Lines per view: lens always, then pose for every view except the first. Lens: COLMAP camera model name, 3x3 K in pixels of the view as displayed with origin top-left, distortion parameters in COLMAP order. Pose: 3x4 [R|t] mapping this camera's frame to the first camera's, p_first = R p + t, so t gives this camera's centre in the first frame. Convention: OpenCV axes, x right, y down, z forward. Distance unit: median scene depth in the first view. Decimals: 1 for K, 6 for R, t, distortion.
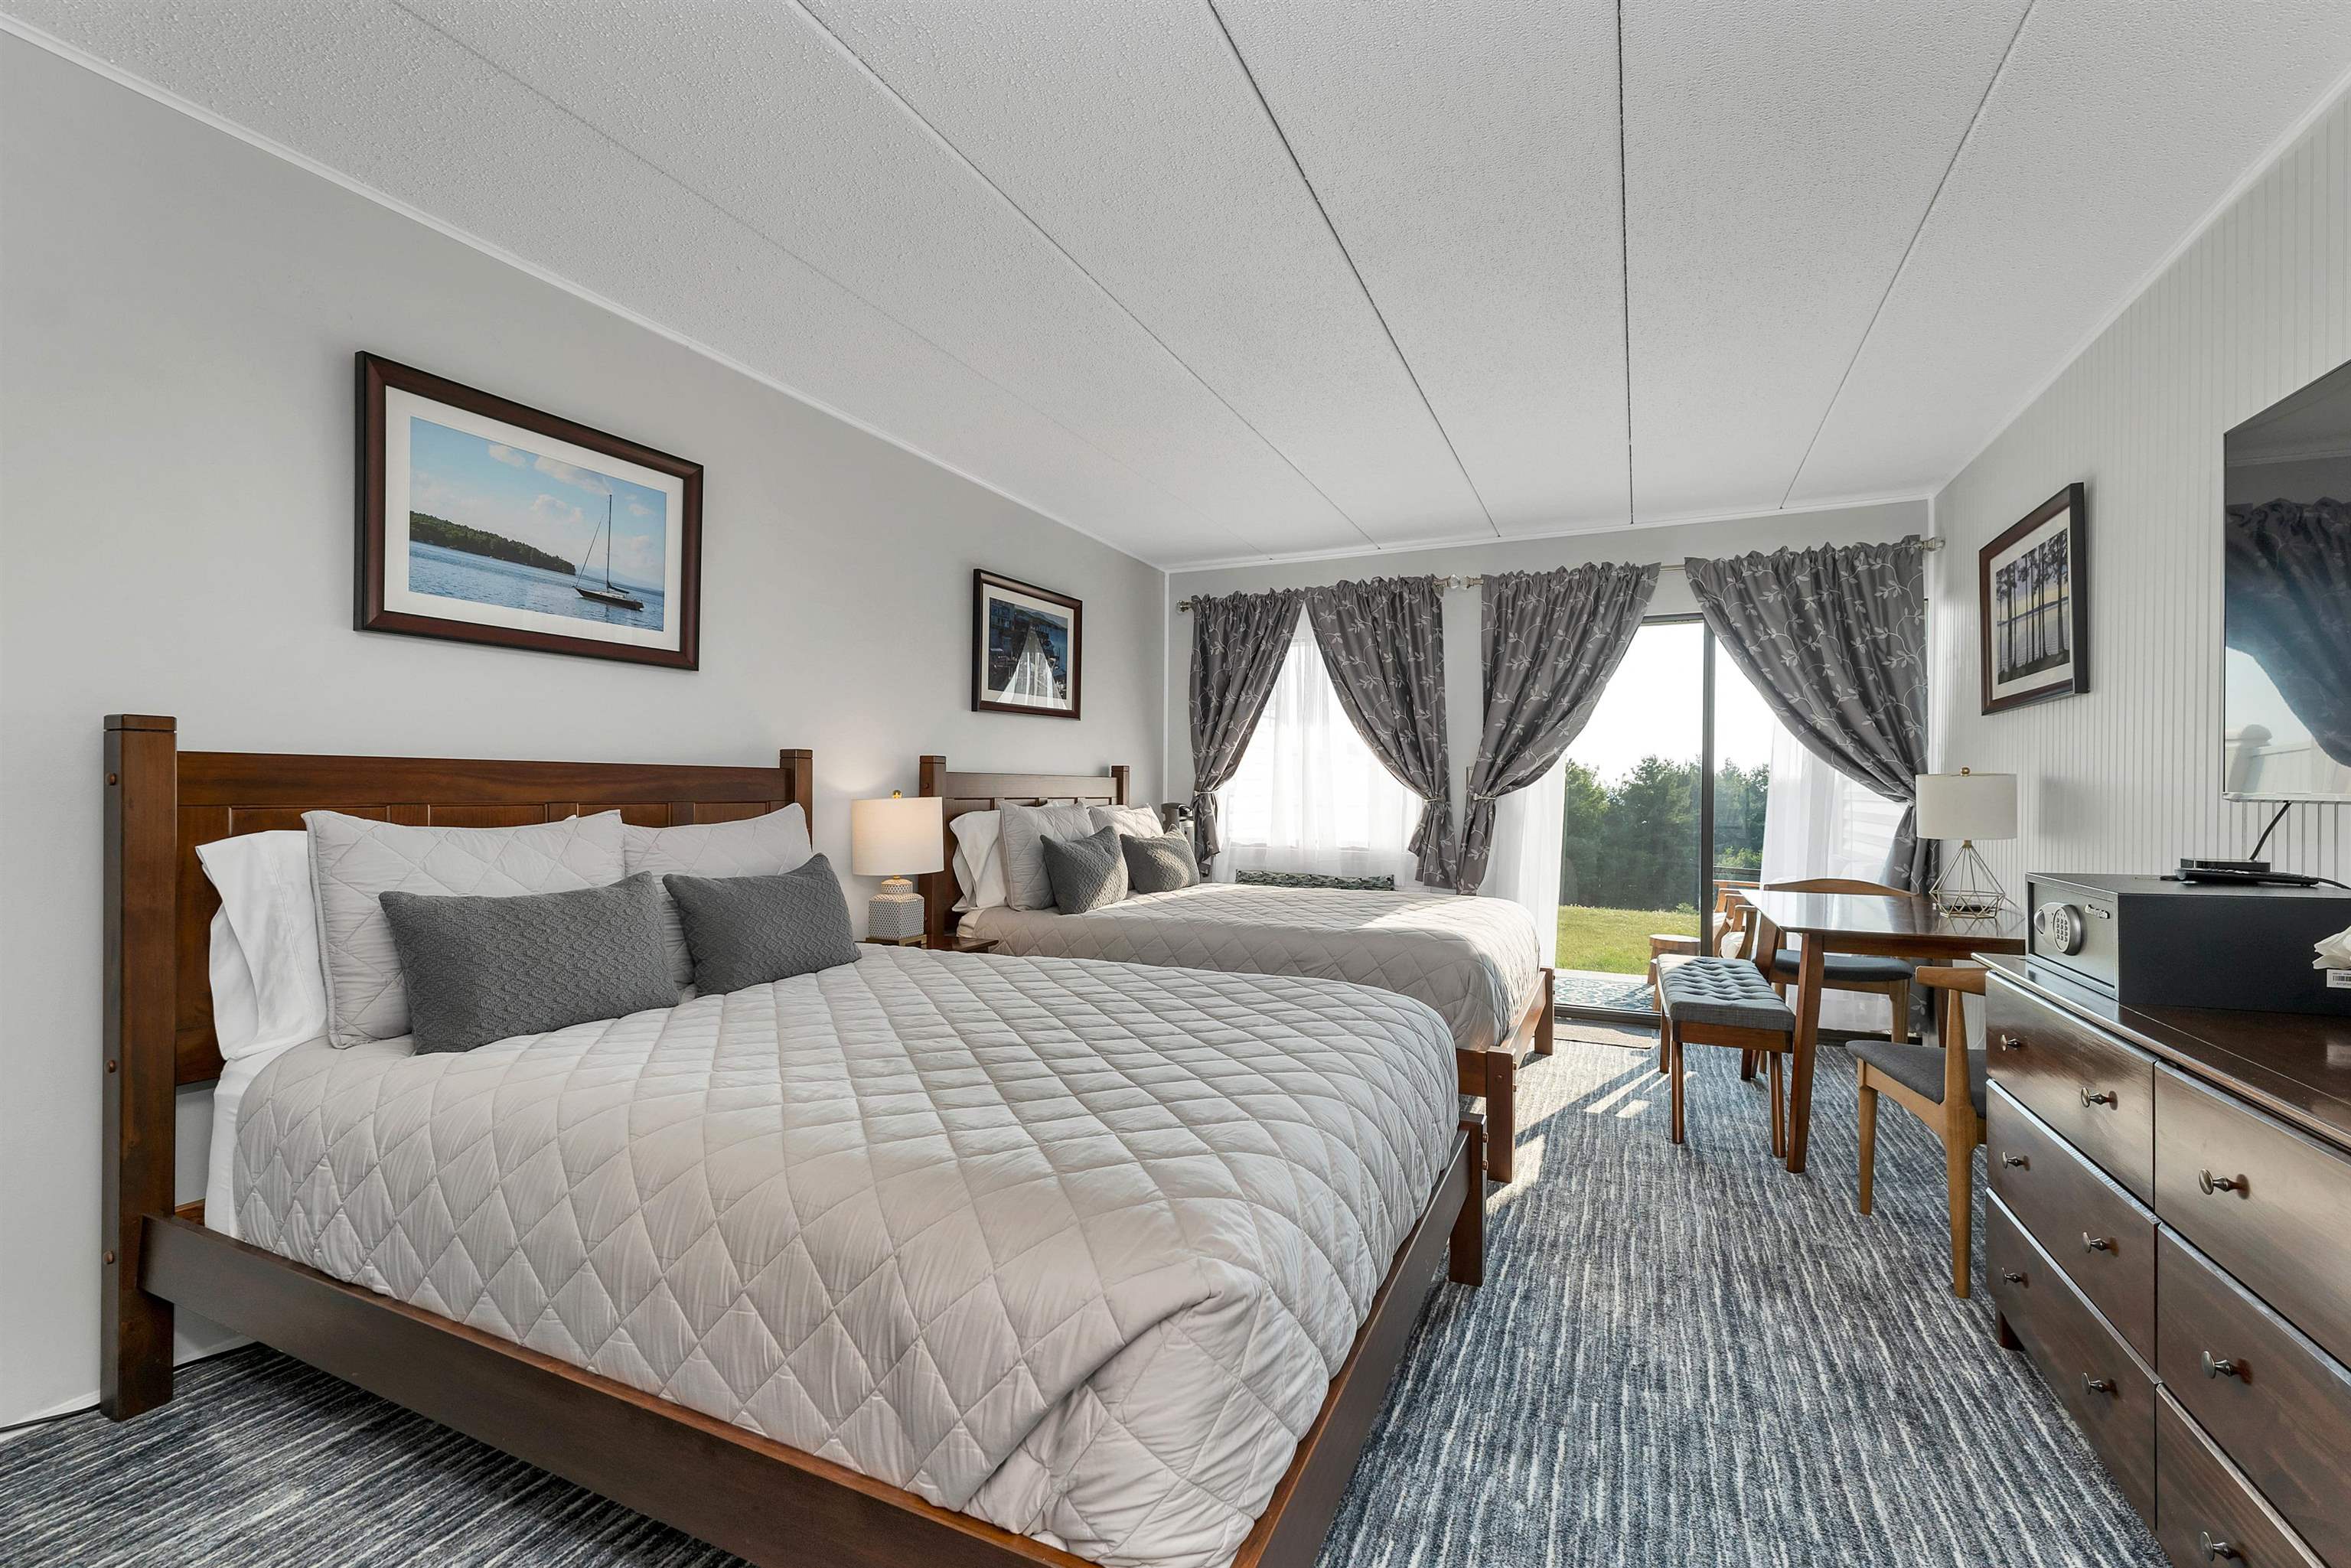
lens RADIAL K [[990.8, 0, 1175.4], [0, 990.8, 784.6], [0, 0, 1]] dist [0.001058, -0.000273]
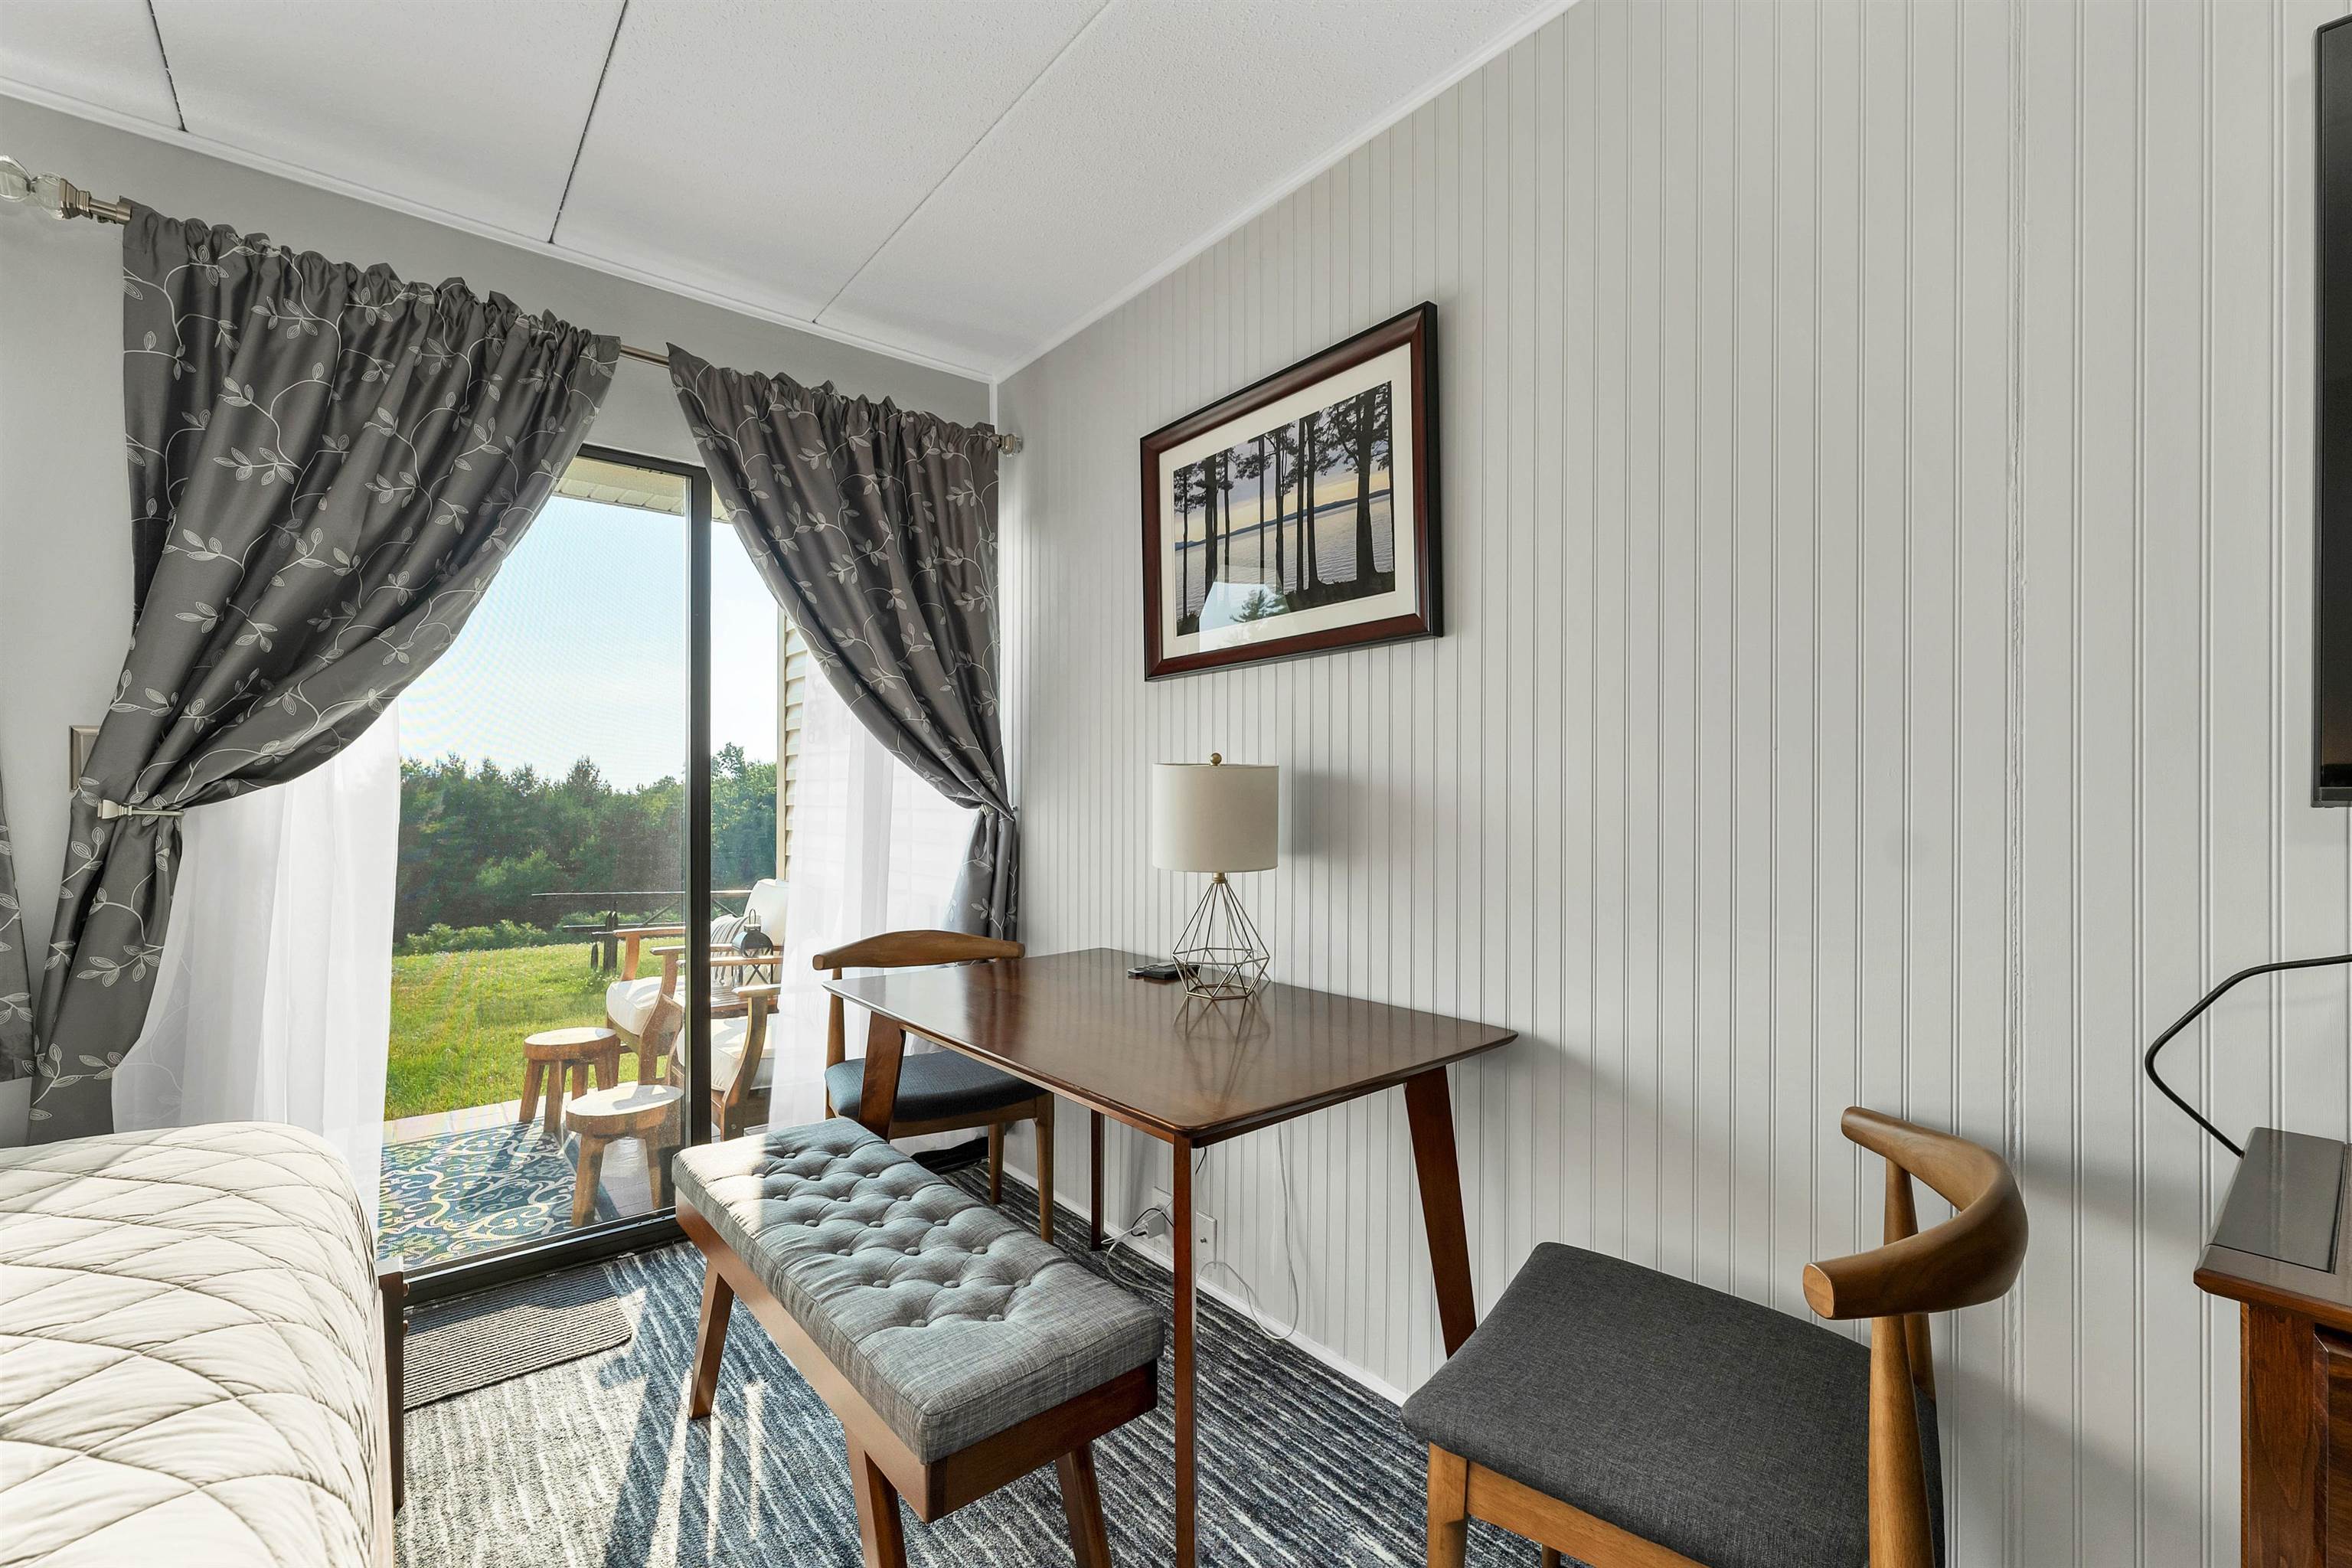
lens RADIAL K [[991.3, 0, 1171.3], [0, 991.3, 804.0], [0, 0, 1]] dist [0.001058, -0.000273]
pose [[0.441017, -0.010201, 0.897441, 0.165108], [-0.002438, 0.999918, 0.012563, 0.005220], [-0.897496, -0.007729, 0.440956, 0.543155]]
